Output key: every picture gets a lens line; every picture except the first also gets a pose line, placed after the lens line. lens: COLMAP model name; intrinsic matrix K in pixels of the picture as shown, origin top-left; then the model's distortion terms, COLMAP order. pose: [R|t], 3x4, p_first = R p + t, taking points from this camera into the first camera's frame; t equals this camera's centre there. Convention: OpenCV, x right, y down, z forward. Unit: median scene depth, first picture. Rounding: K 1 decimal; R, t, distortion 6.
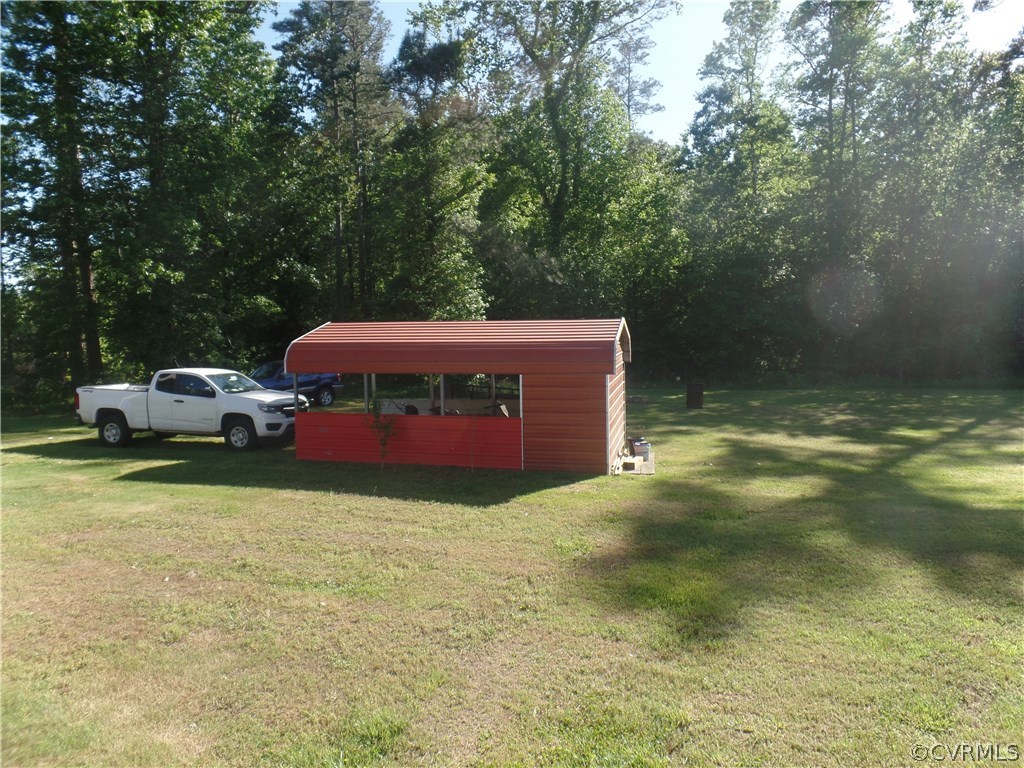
lens RADIAL K [[726.8, 0, 512.0], [0, 726.8, 384.0], [0, 0, 1]] dist [0.025756, -0.003702]
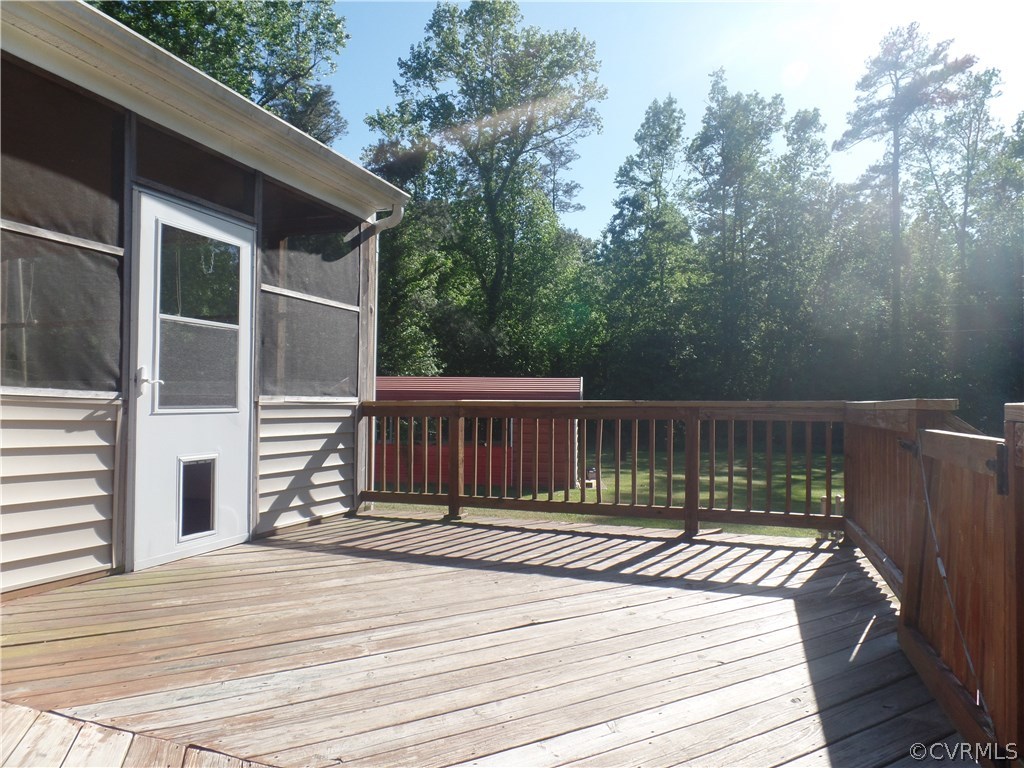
lens RADIAL K [[705.3, 0, 512.0], [0, 705.3, 384.0], [0, 0, 1]] dist [0.024791, 0.000969]
pose [[0.993252, 0.028378, 0.112451, -0.029104], [-0.016849, 0.994624, -0.102174, 0.015289], [-0.114746, 0.099590, 0.988390, -0.072521]]
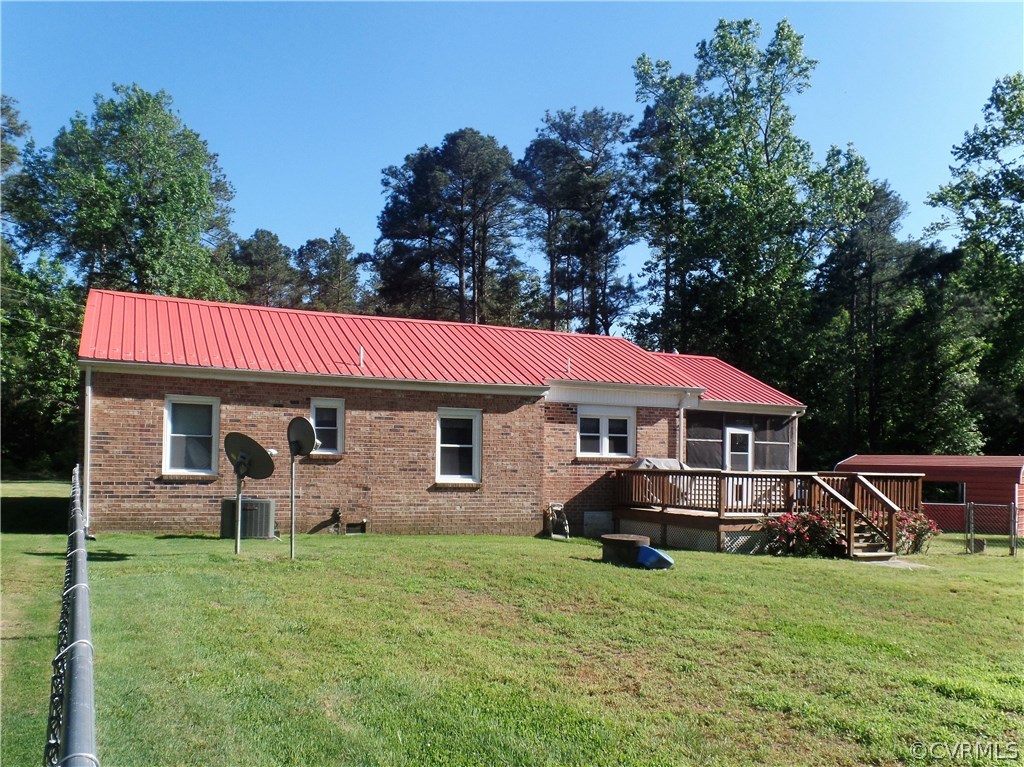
lens RADIAL K [[705.3, 0, 512.0], [0, 705.3, 383.5], [0, 0, 1]] dist [0.024791, 0.000969]
pose [[0.782879, -0.020543, -0.621835, 0.055502], [-0.090898, 0.984954, -0.146979, 0.025931], [0.615498, 0.171590, 0.769233, -0.285364]]
